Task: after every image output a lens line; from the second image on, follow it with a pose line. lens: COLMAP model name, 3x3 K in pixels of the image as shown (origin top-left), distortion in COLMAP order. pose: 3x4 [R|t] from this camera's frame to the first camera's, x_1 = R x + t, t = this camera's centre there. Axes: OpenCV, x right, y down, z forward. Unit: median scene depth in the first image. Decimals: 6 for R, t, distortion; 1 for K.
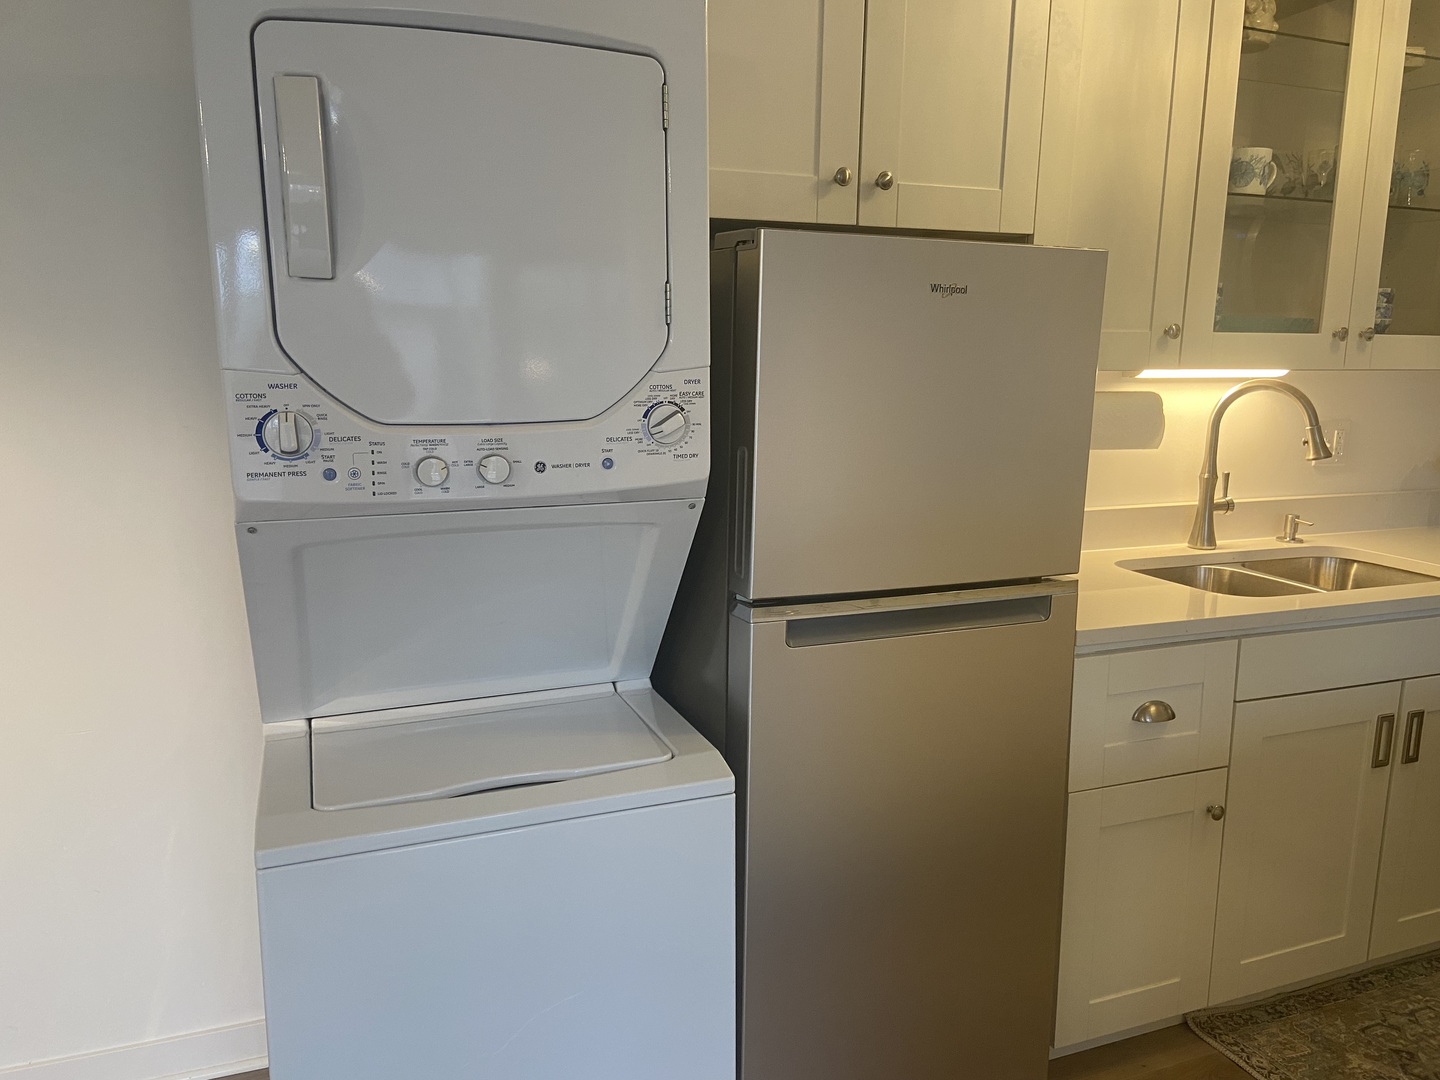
lens RADIAL K [[1081.0, 0, 720.7], [0, 1081.0, 530.7], [0, 0, 1]] dist [0.071688, -0.005241]
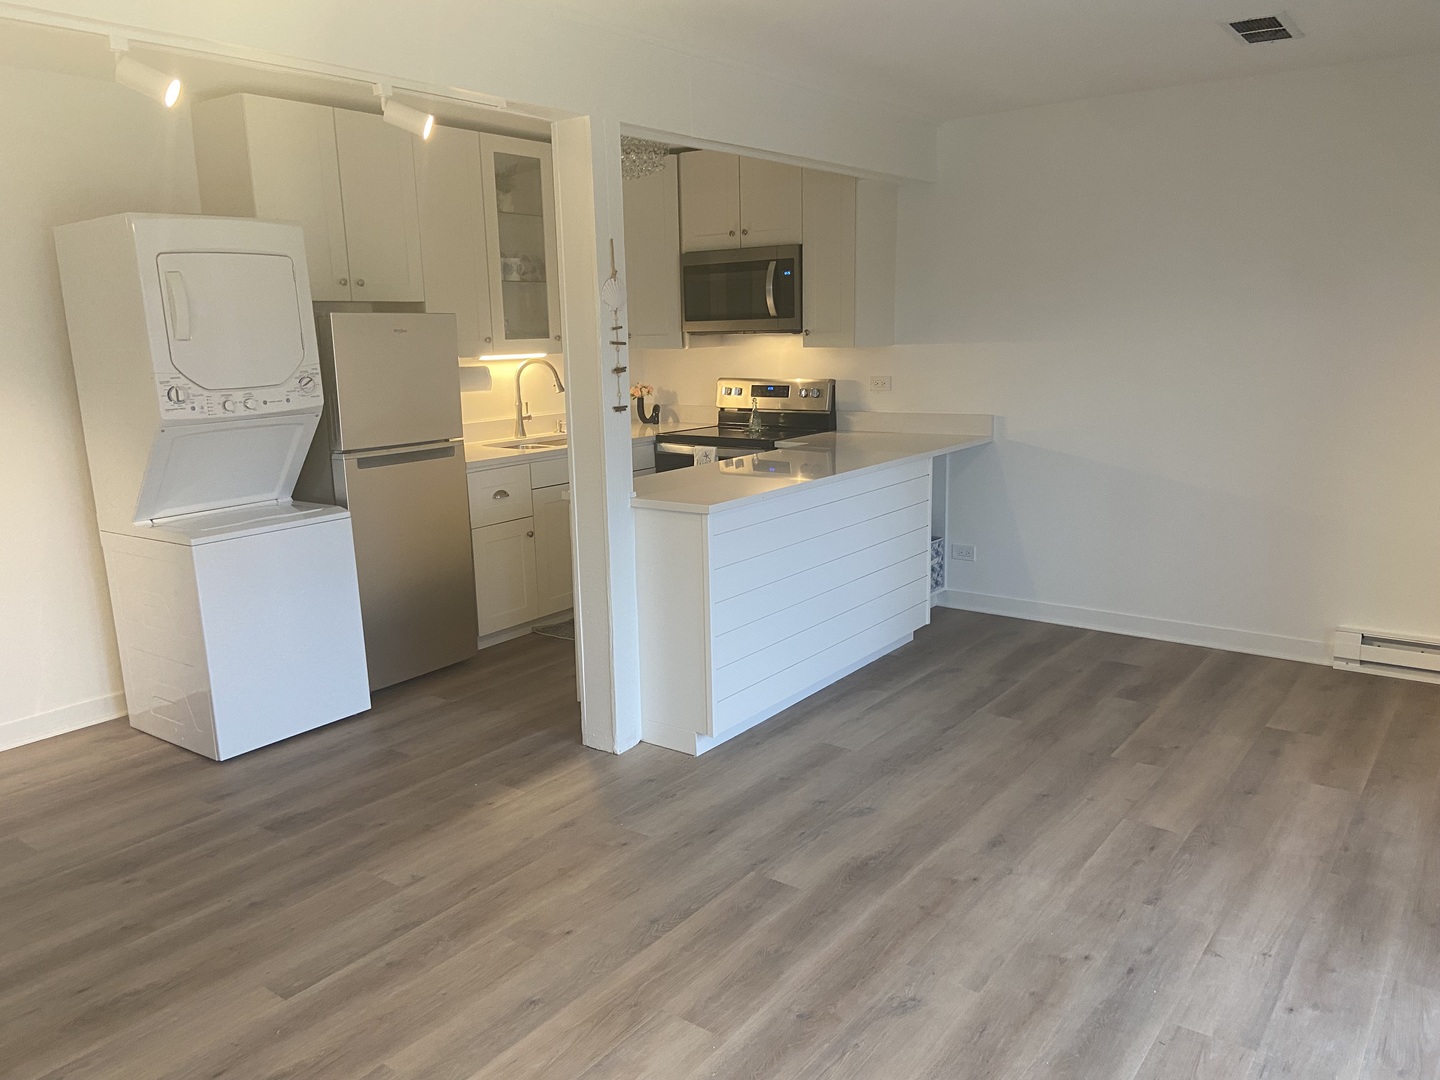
lens RADIAL K [[1081.0, 0, 726.5], [0, 1081.0, 527.6], [0, 0, 1]] dist [0.071688, -0.005241]
pose [[0.849029, -0.133823, 0.511118, -0.537825], [0.127818, 0.990680, 0.047063, 0.233123], [-0.512653, 0.025372, 0.858221, -1.686170]]
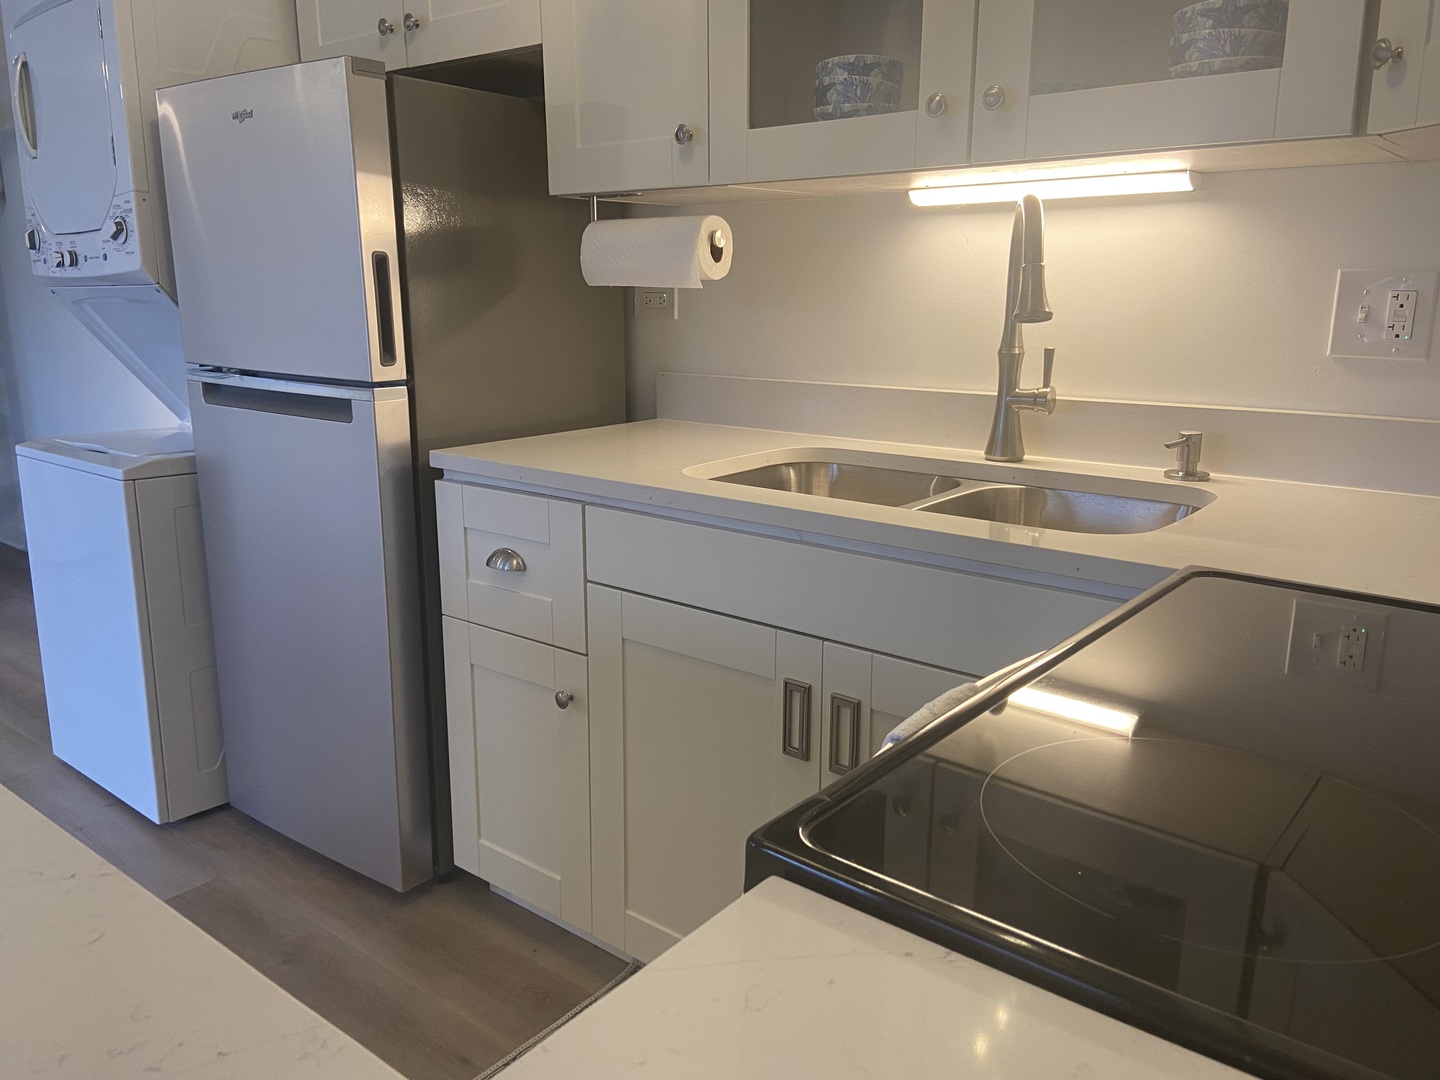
lens RADIAL K [[1081.0, 0, 712.8], [0, 1081.0, 543.4], [0, 0, 1]] dist [0.071688, -0.005241]
pose [[0.465613, 0.185045, -0.865426, 1.569018], [-0.146058, 0.980553, 0.131080, 0.006316], [0.872852, 0.065370, 0.483586, 0.875854]]
